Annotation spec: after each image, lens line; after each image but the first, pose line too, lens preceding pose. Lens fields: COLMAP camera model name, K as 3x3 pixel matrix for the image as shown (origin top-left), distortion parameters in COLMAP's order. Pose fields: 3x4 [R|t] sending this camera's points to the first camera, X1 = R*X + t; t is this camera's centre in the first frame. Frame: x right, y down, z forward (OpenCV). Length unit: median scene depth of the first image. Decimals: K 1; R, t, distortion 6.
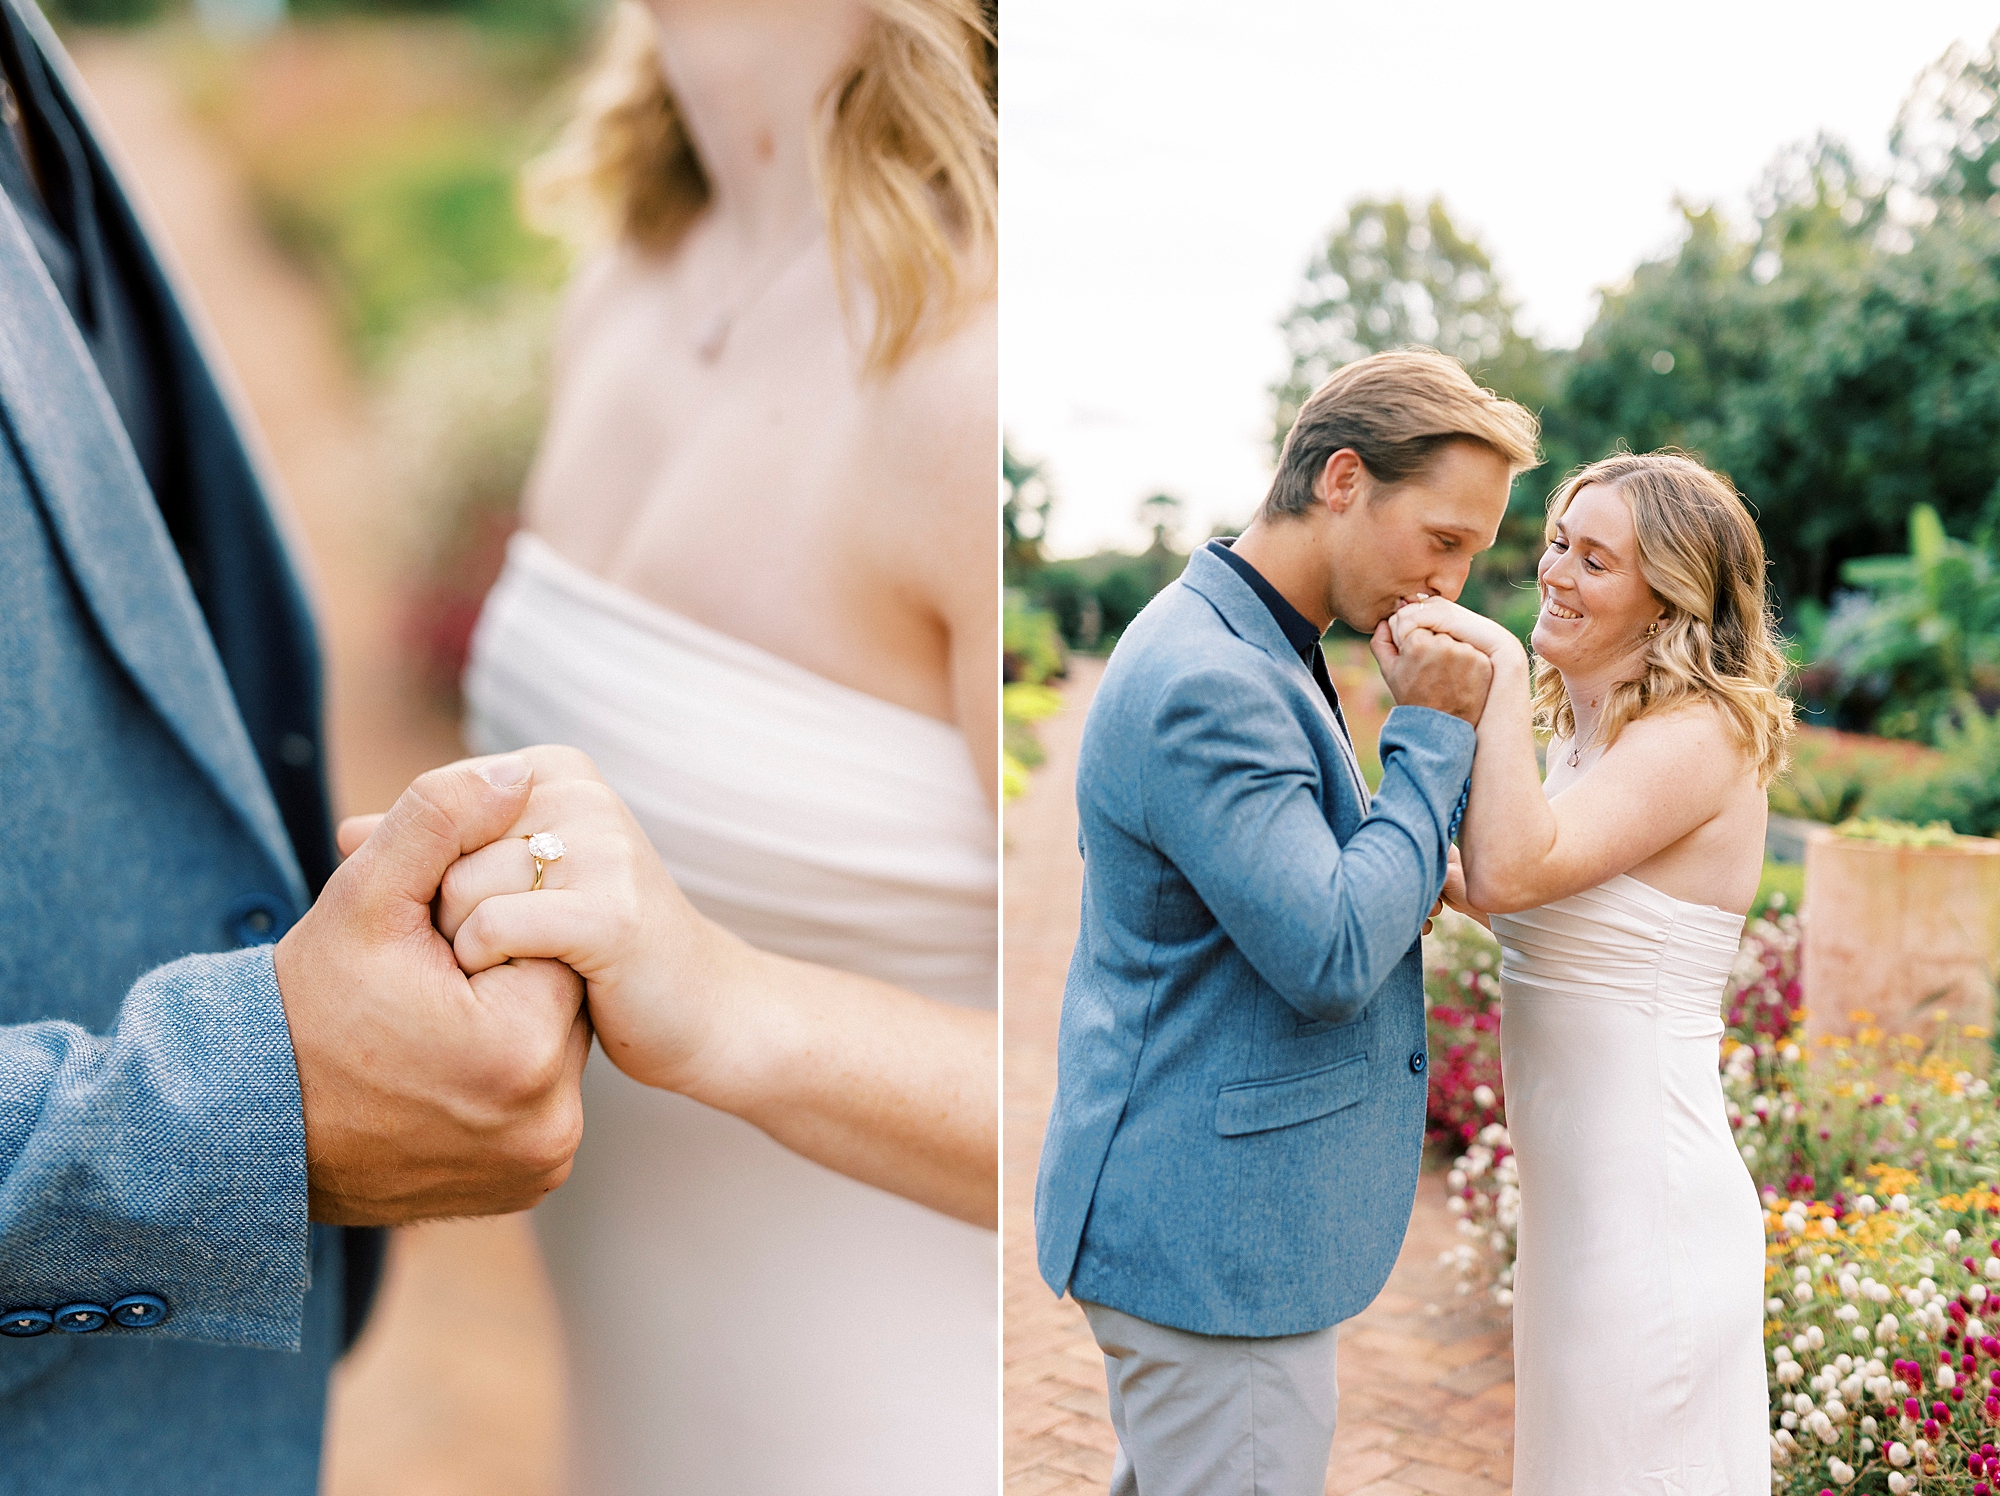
lens RADIAL K [[3182.2, 0, 1000.0], [0, 3182.2, 748.0], [0, 0, 1]] dist [-0.937481, 3.133591]
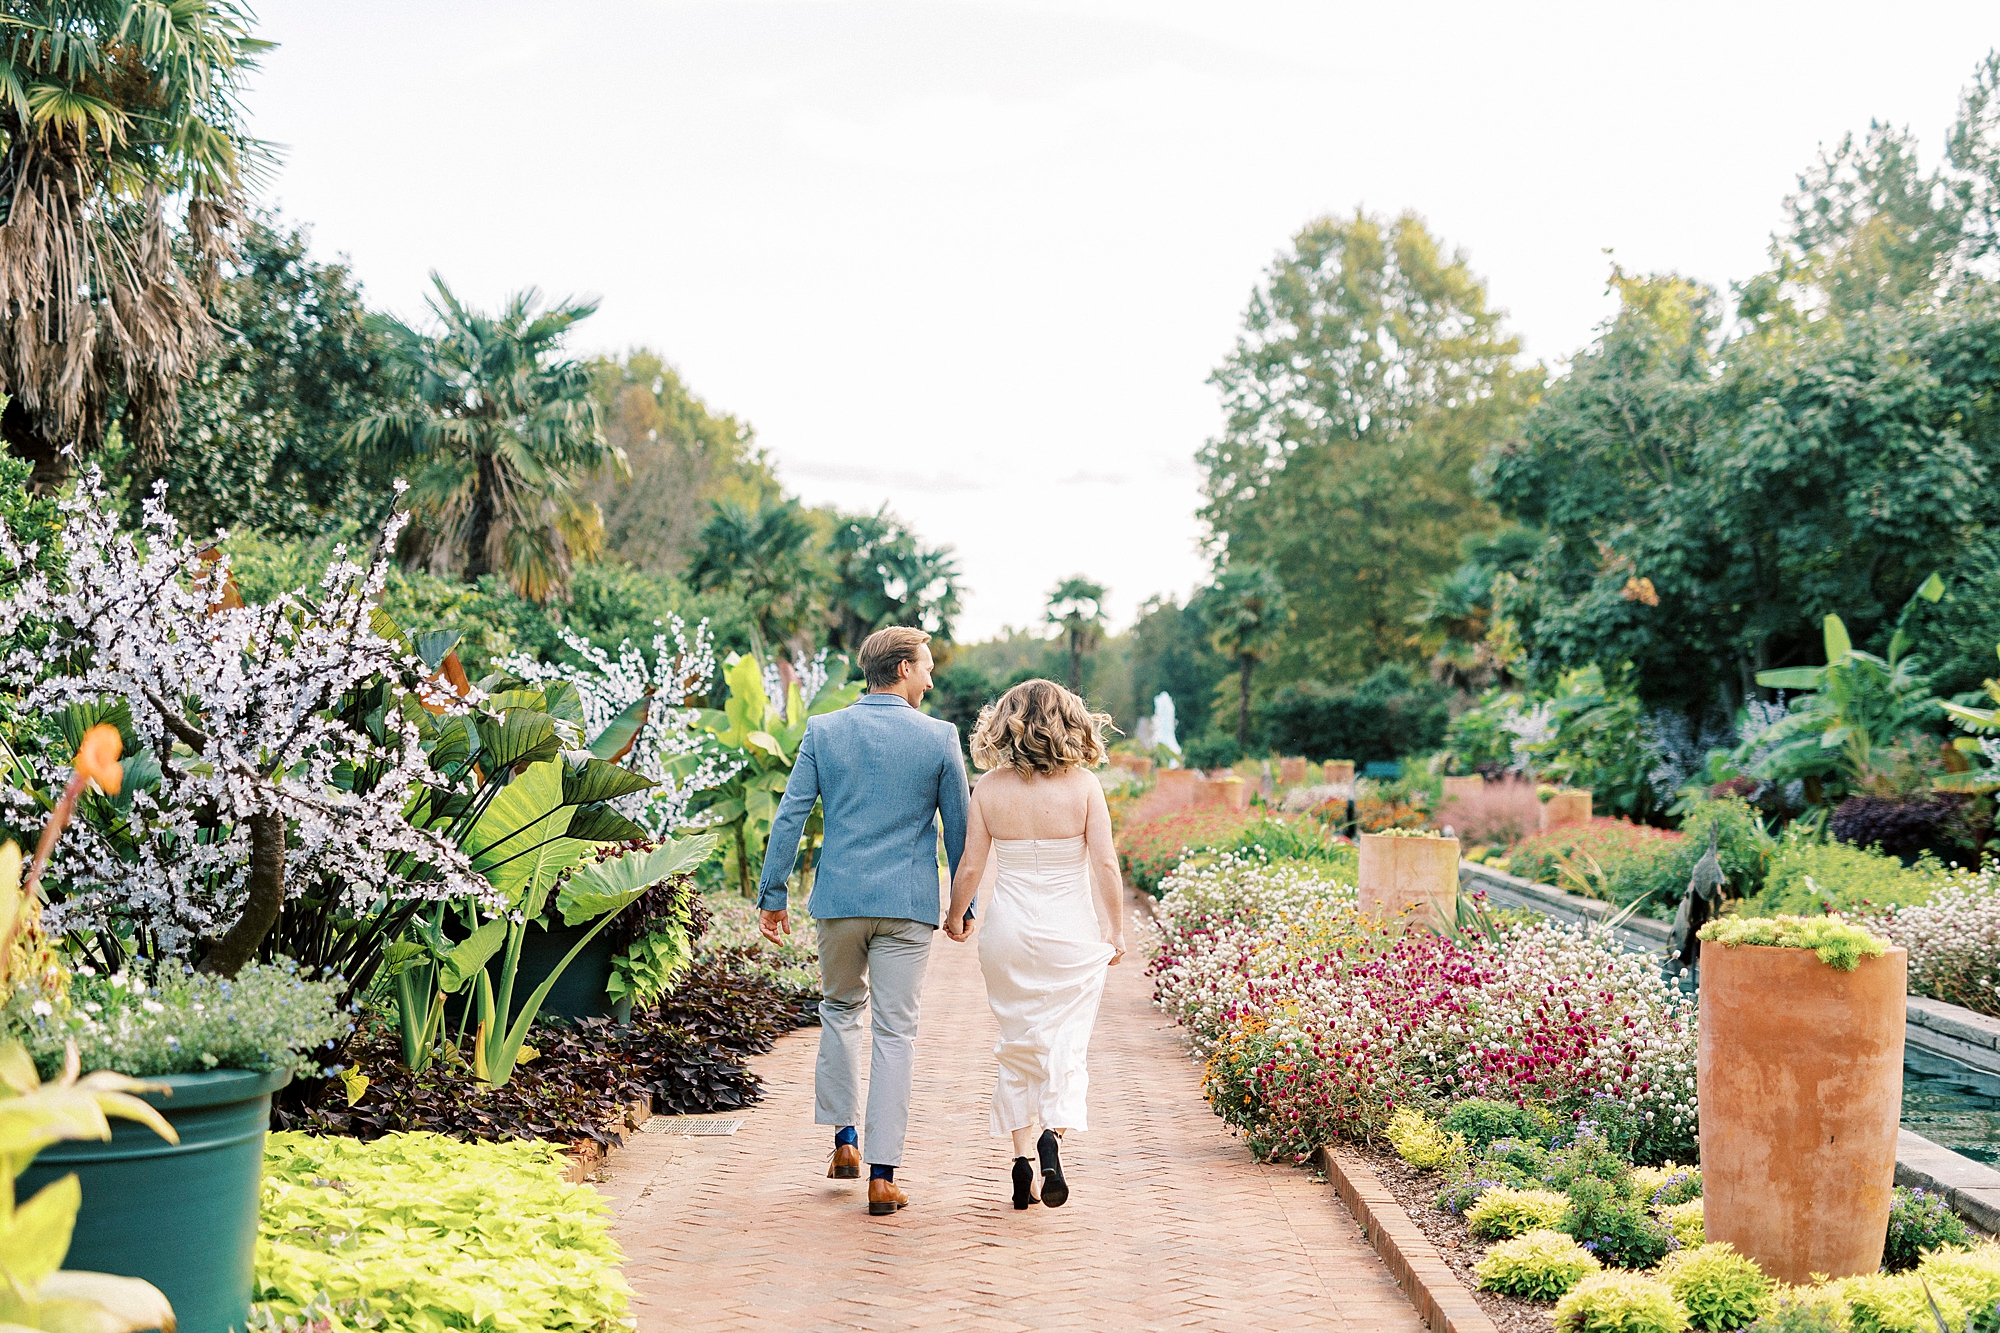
lens RADIAL K [[2996.3, 0, 1009.6], [0, 2996.3, 581.7], [0, 0, 1]] dist [0.001711, -0.017851]
pose [[0.999273, -0.001021, 0.038123, 0.000883], [0.004555, 0.995680, -0.092735, -0.002349], [-0.037863, 0.092842, 0.994961, 0.082919]]
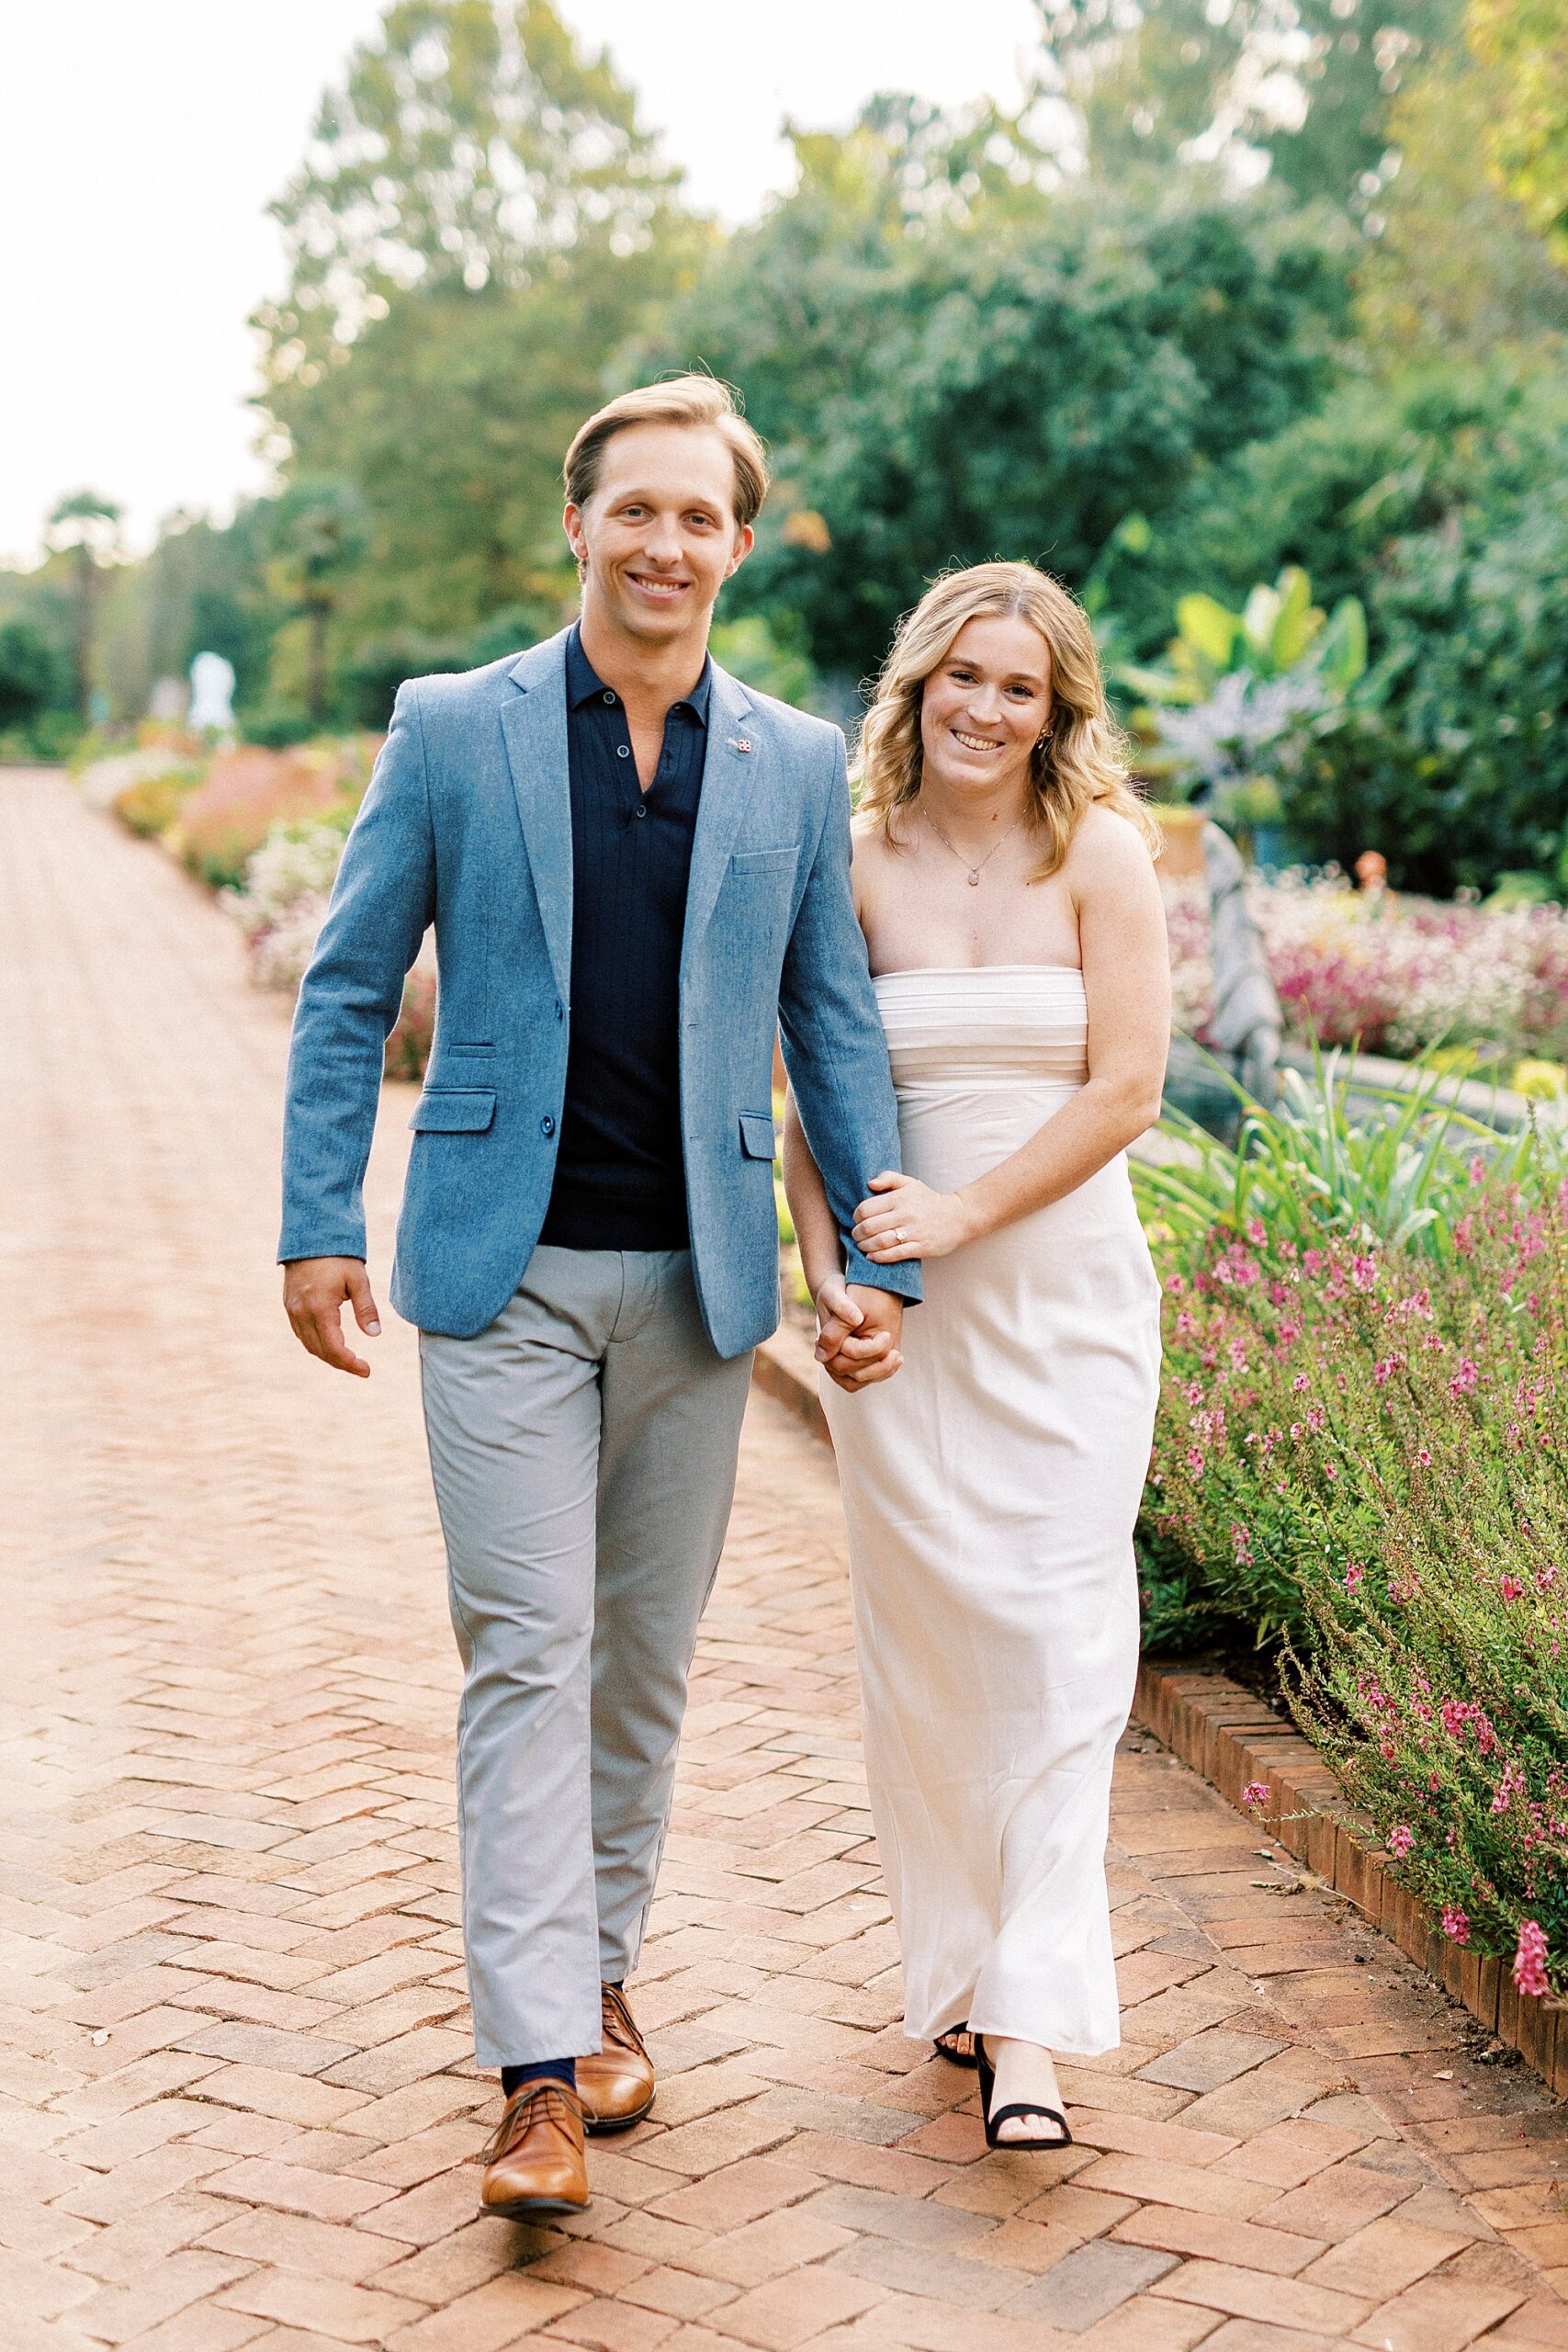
lens RADIAL K [[3523.4, 0, 784.0], [0, 3523.4, 1176.0], [0, 0, 1]] dist [0.001711, -0.017851]
pose [[0.970731, -0.033479, 0.237825, 0.006775], [0.011615, 0.995622, 0.092745, -0.004226], [-0.239889, -0.087268, 0.966870, 0.122337]]
